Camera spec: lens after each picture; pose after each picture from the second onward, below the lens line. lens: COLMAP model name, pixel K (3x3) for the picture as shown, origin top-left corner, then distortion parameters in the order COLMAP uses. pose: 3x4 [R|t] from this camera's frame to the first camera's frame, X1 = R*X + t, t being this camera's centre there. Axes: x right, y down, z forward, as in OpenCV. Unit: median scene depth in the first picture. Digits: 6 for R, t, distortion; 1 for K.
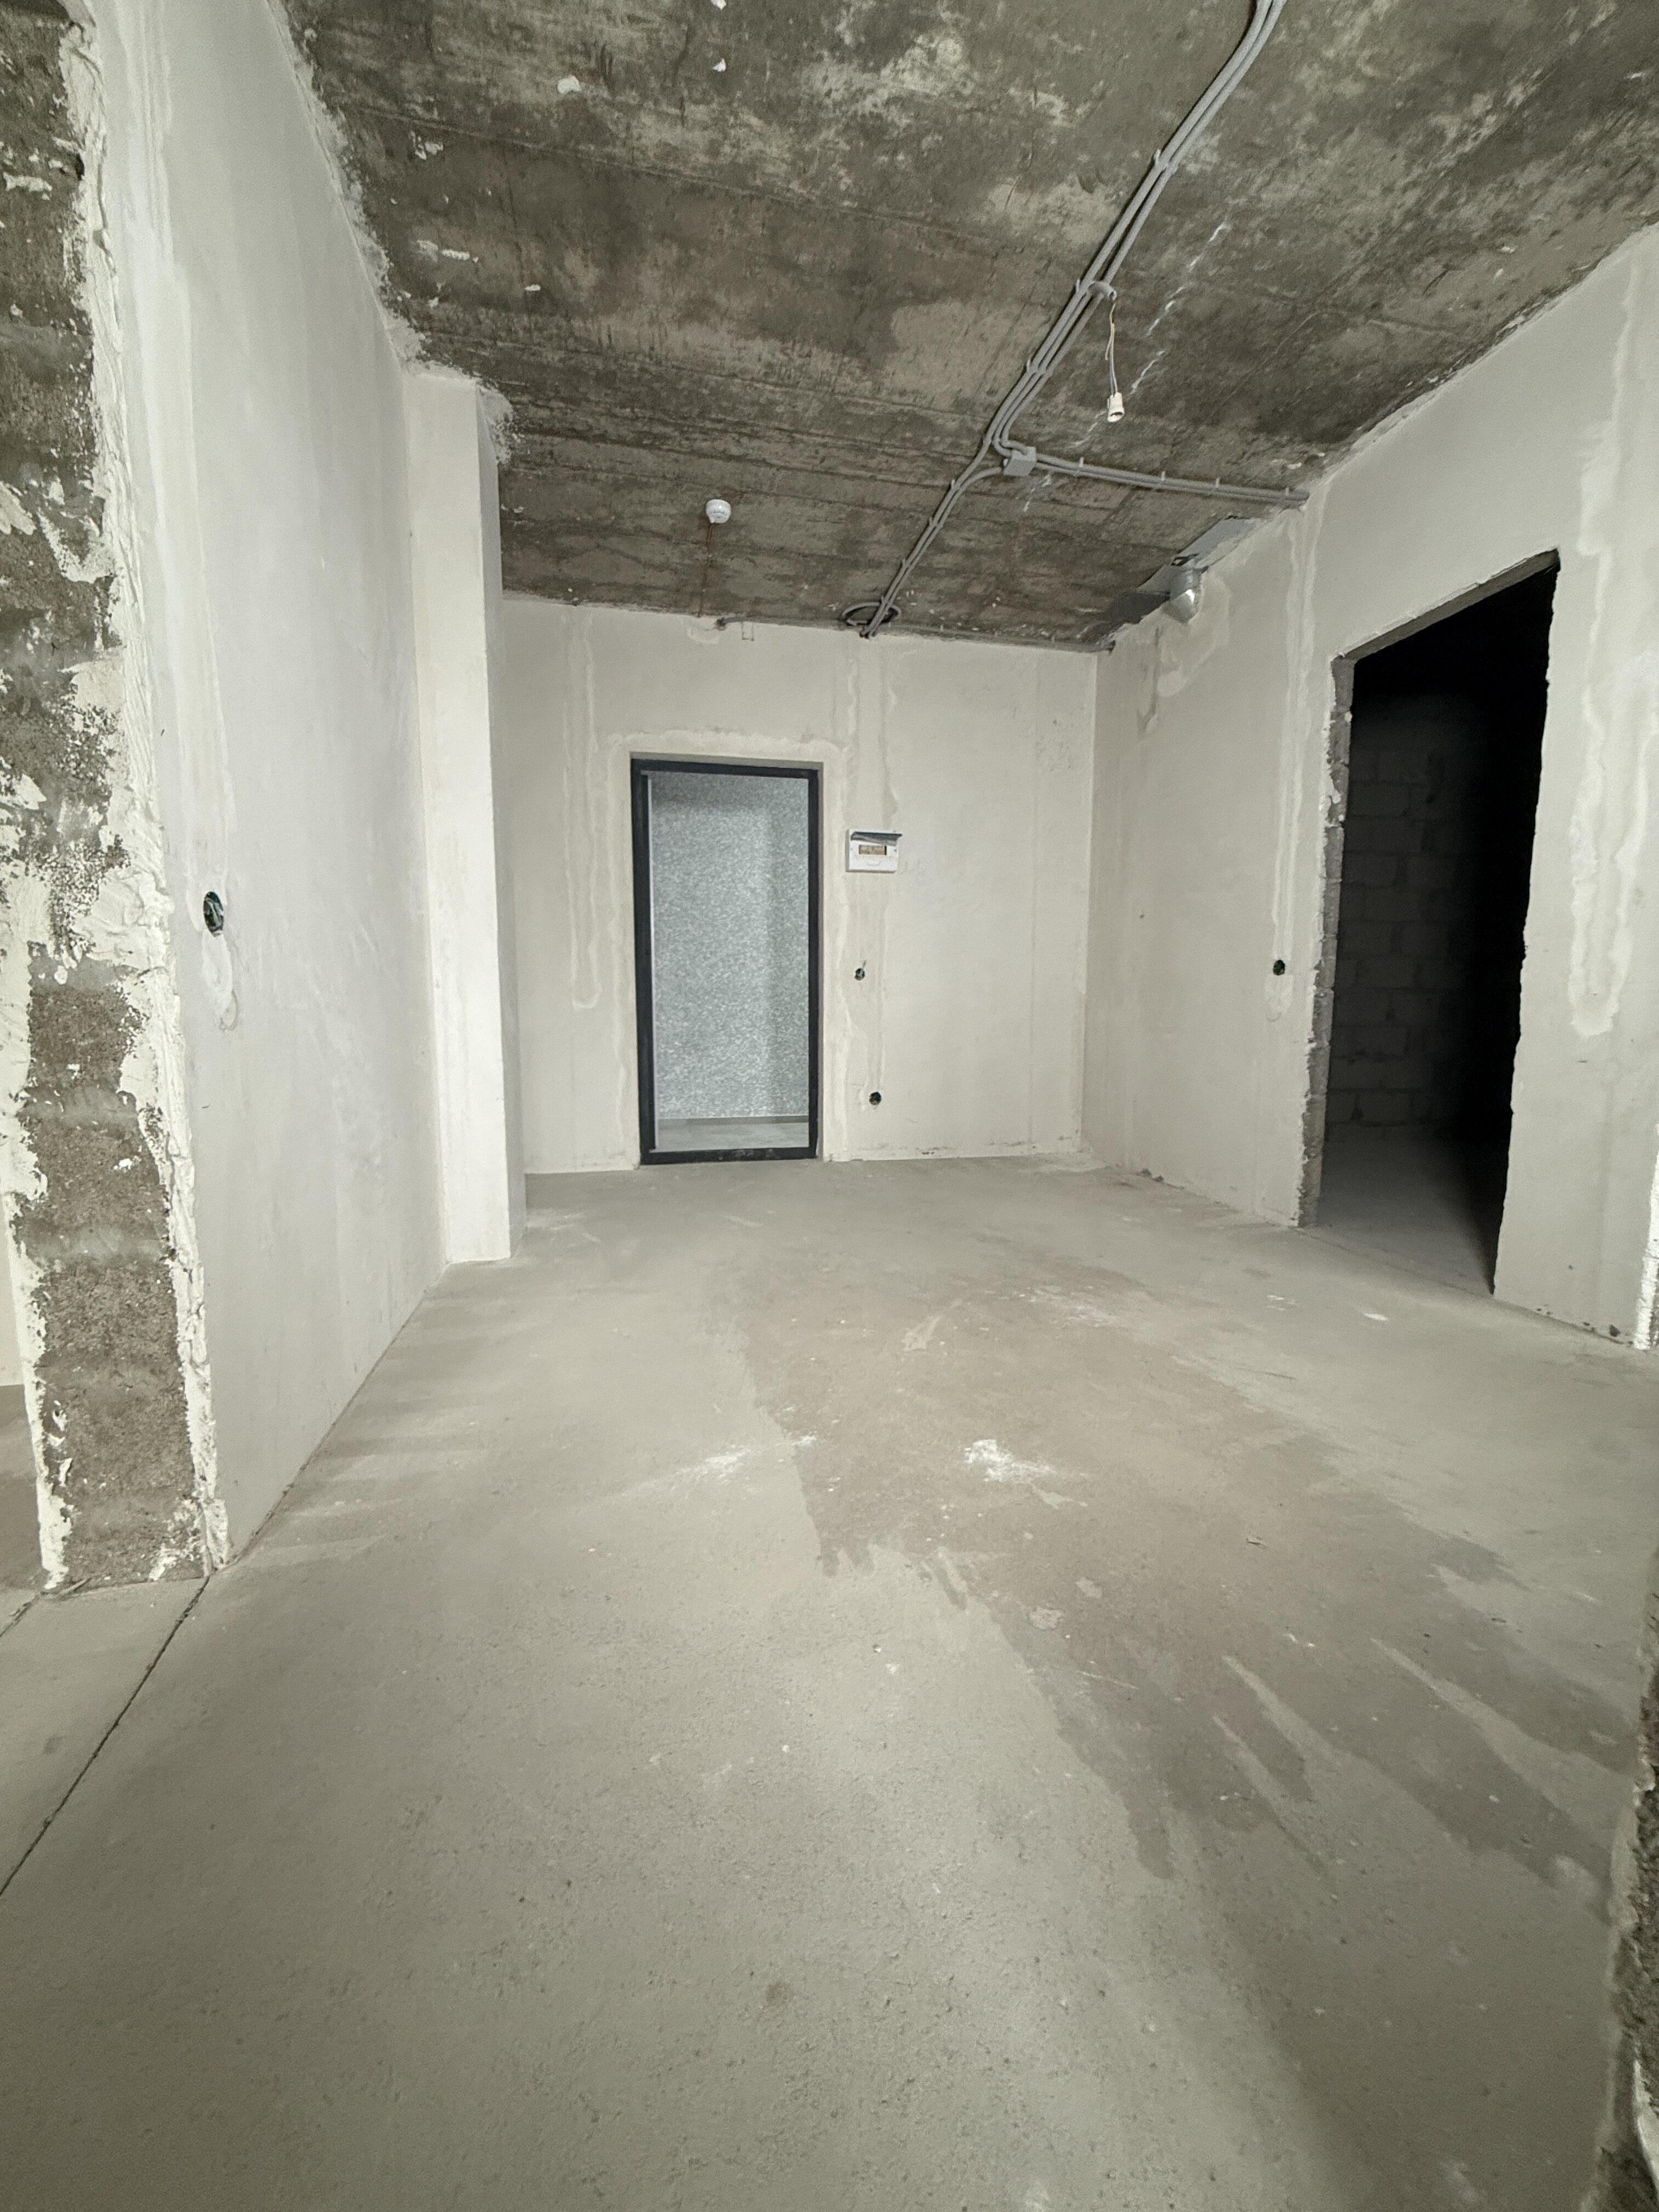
lens RADIAL K [[880.6, 0, 830.8], [0, 880.6, 1101.0], [0, 0, 1]] dist [-0.000789, -0.000370]
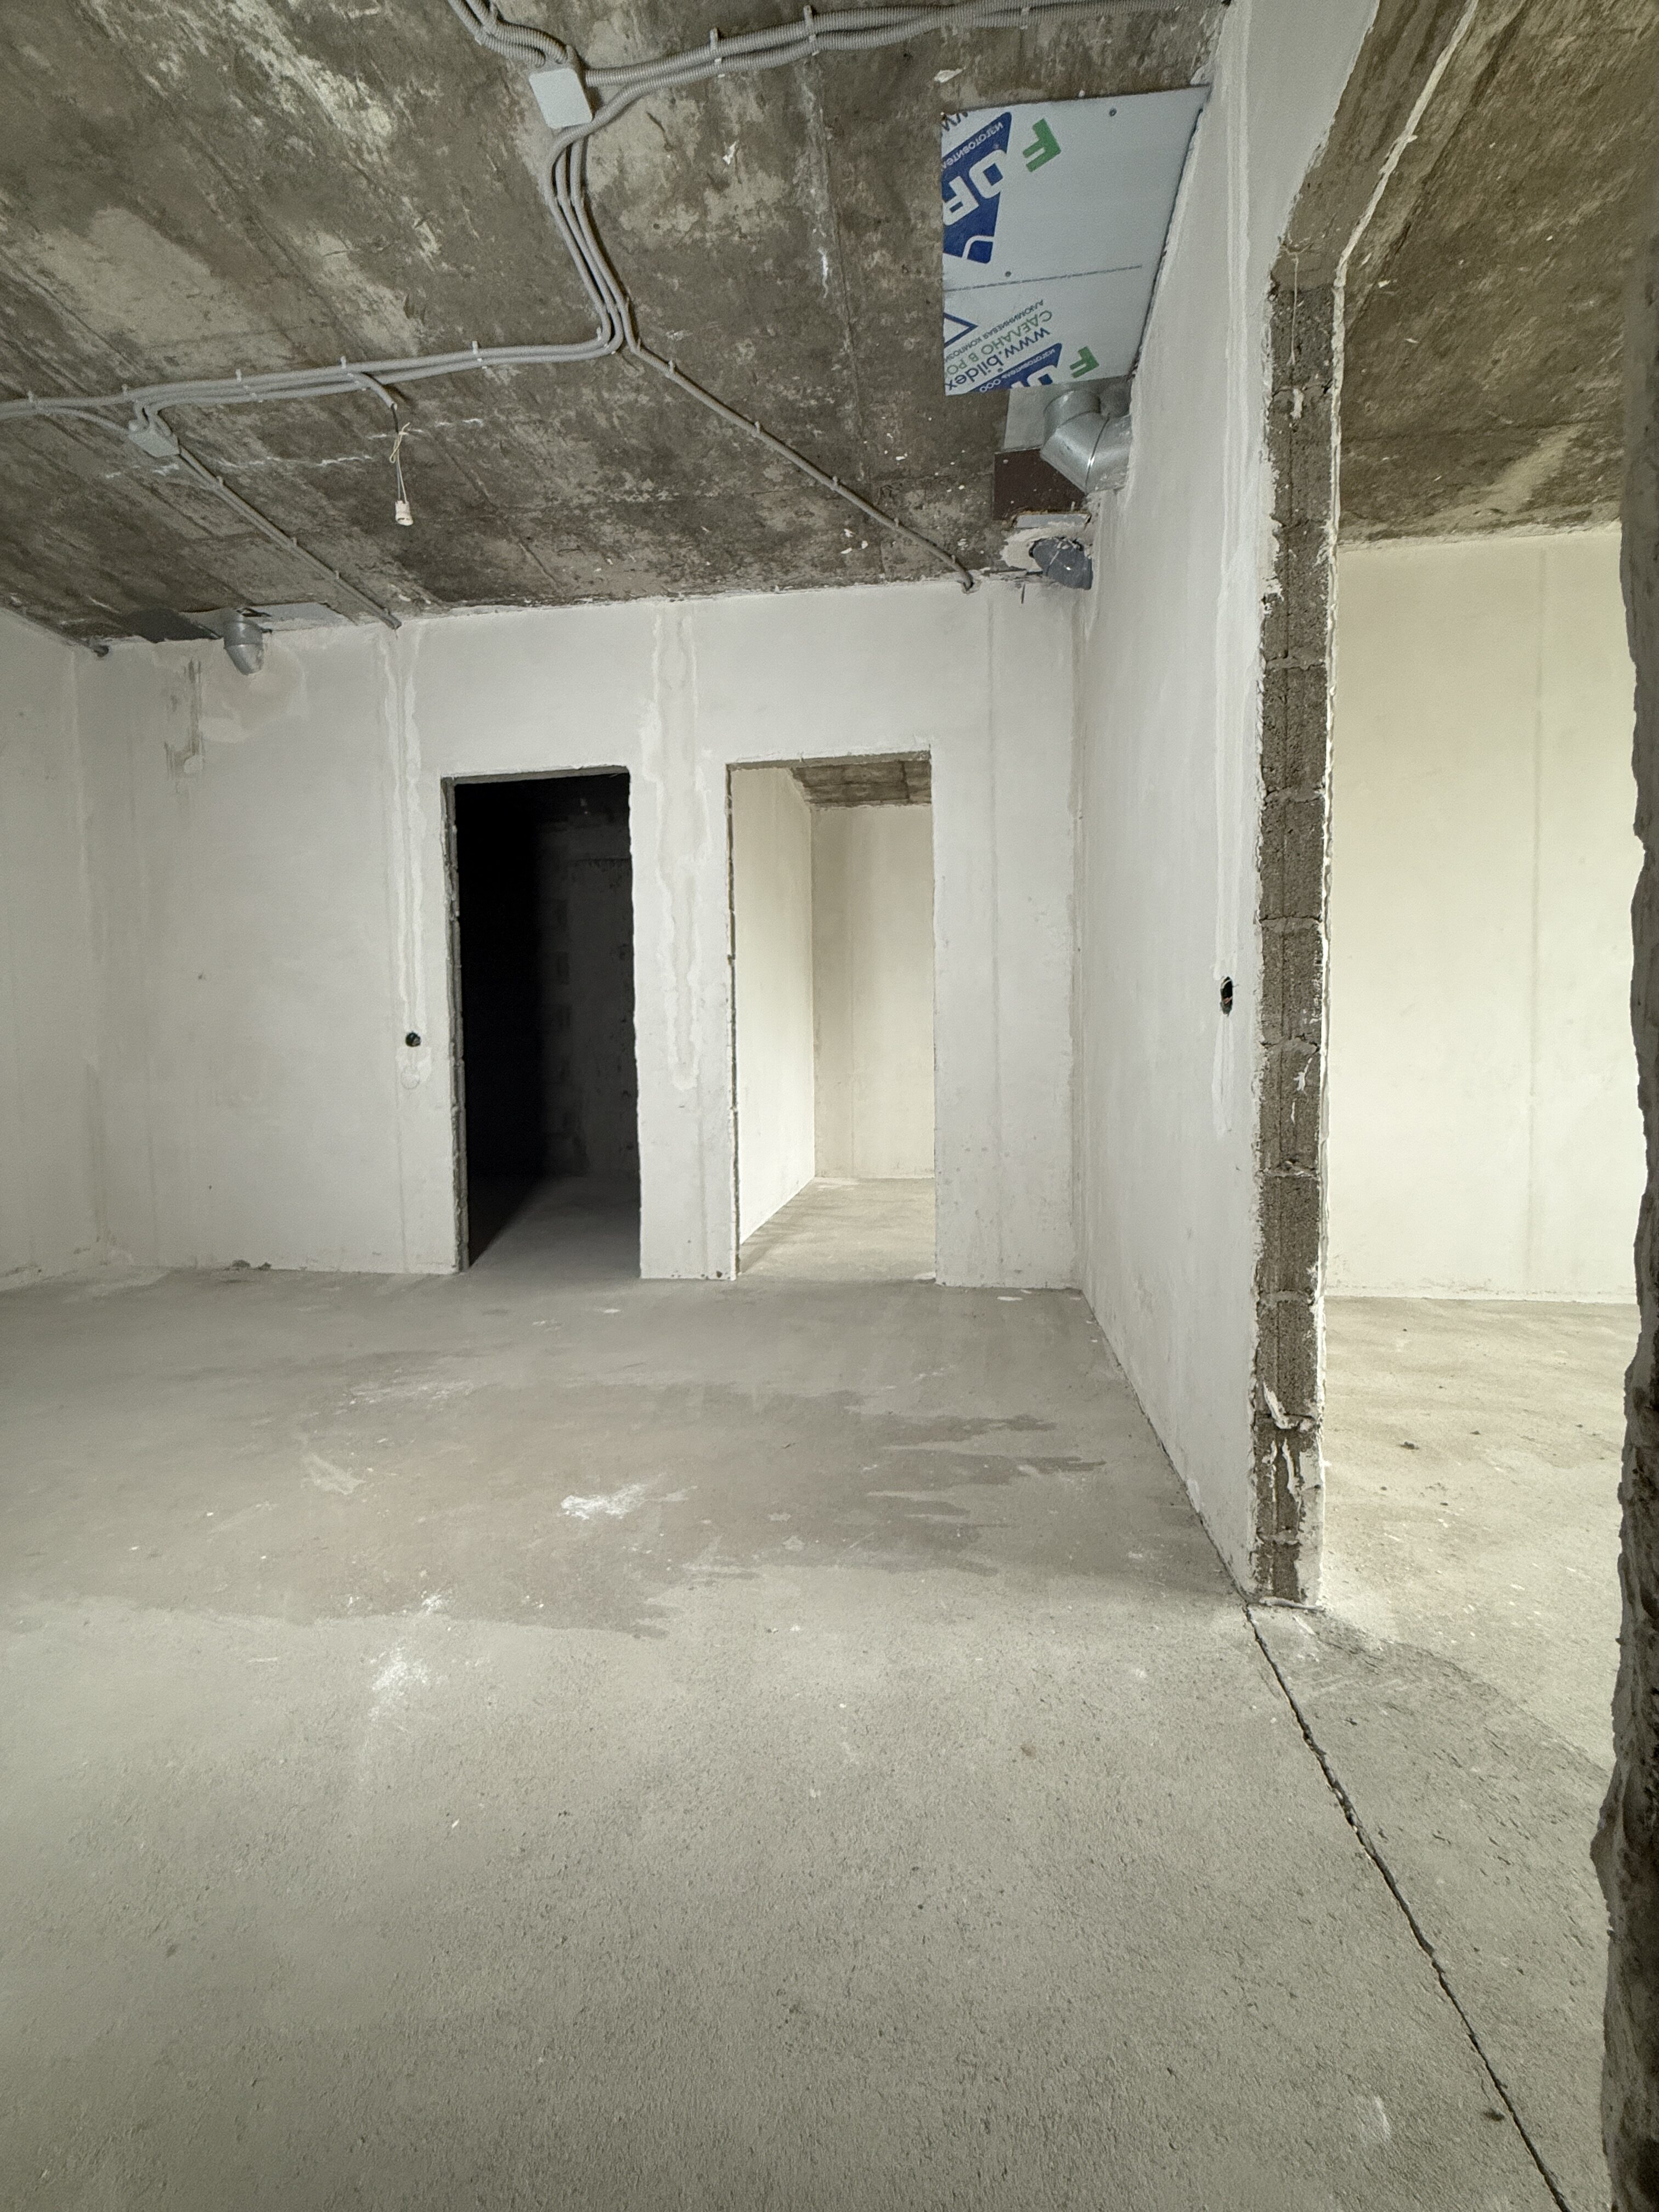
lens RADIAL K [[880.6, 0, 832.9], [0, 880.6, 1101.7], [0, 0, 1]] dist [-0.000789, -0.000370]
pose [[0.335915, -0.052414, 0.940433, -0.495691], [0.118544, 0.992864, 0.012994, -0.041623], [-0.934403, 0.107118, 0.339731, 0.226237]]
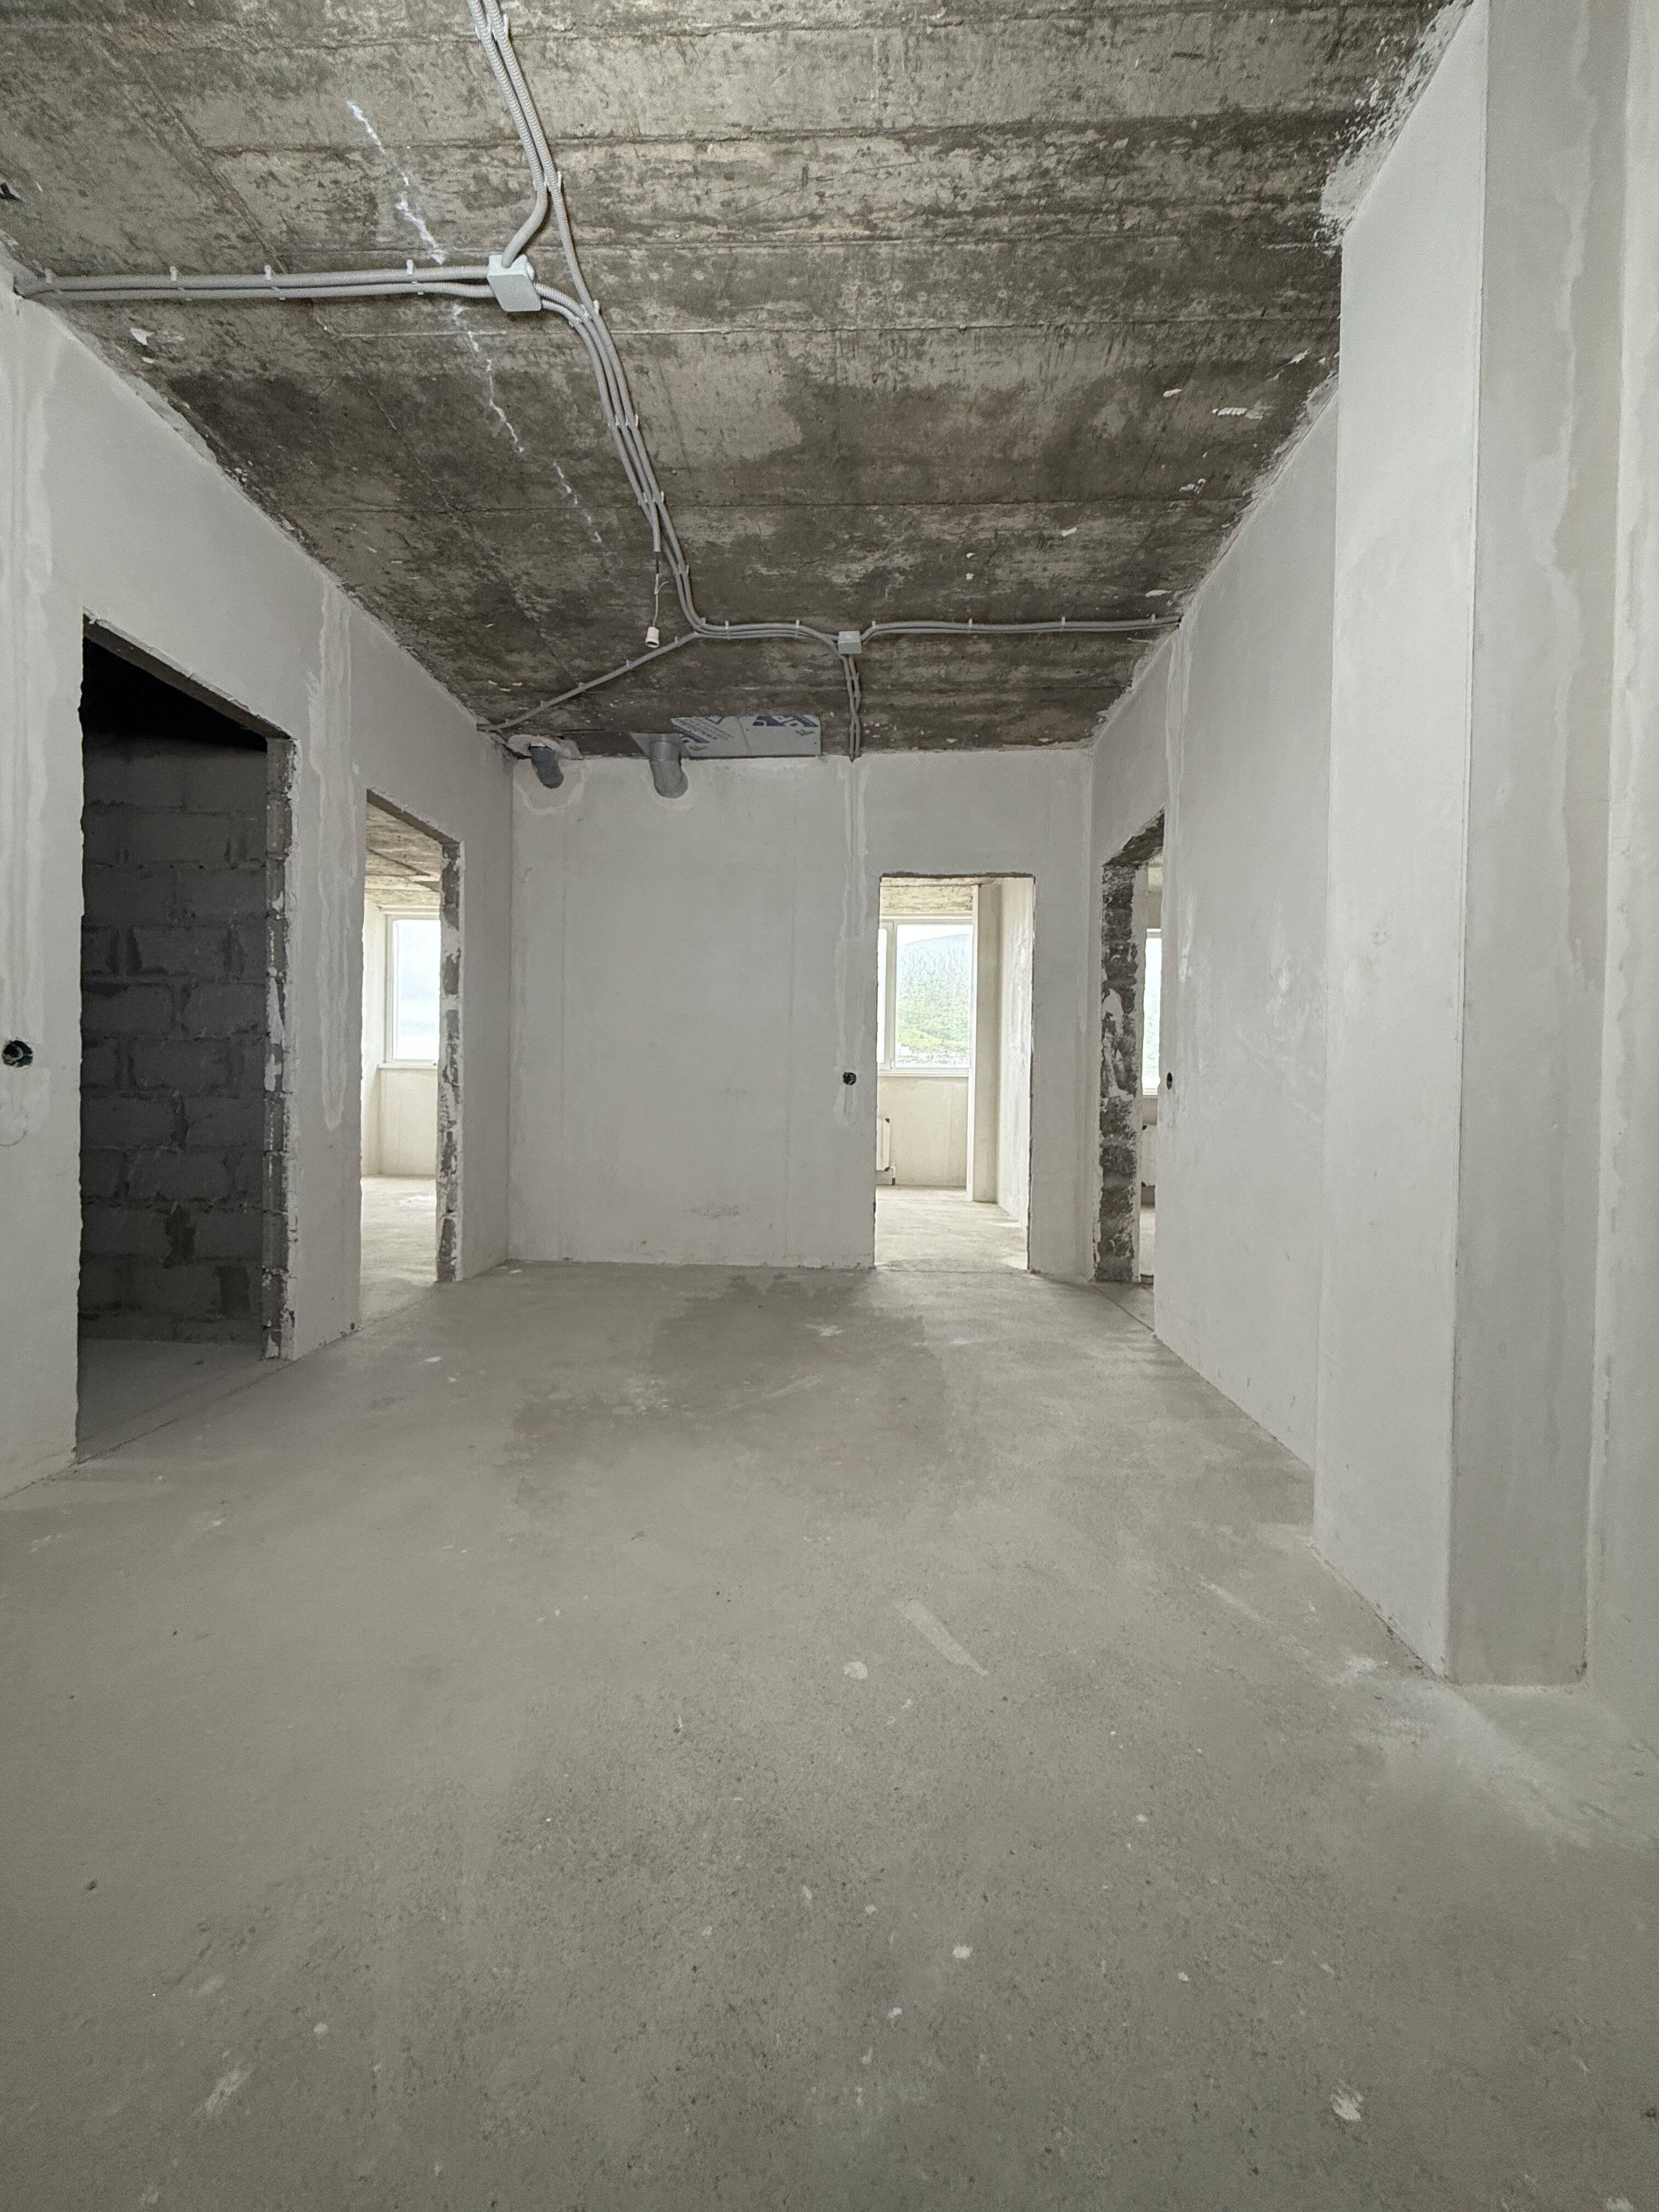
lens RADIAL K [[880.6, 0, 831.1], [0, 880.6, 1101.4], [0, 0, 1]] dist [-0.000789, -0.000370]
pose [[-0.967975, -0.021306, 0.250139, -0.230812], [0.010278, 0.992193, 0.124288, -0.272185], [-0.250835, 0.122879, -0.960199, 2.074992]]
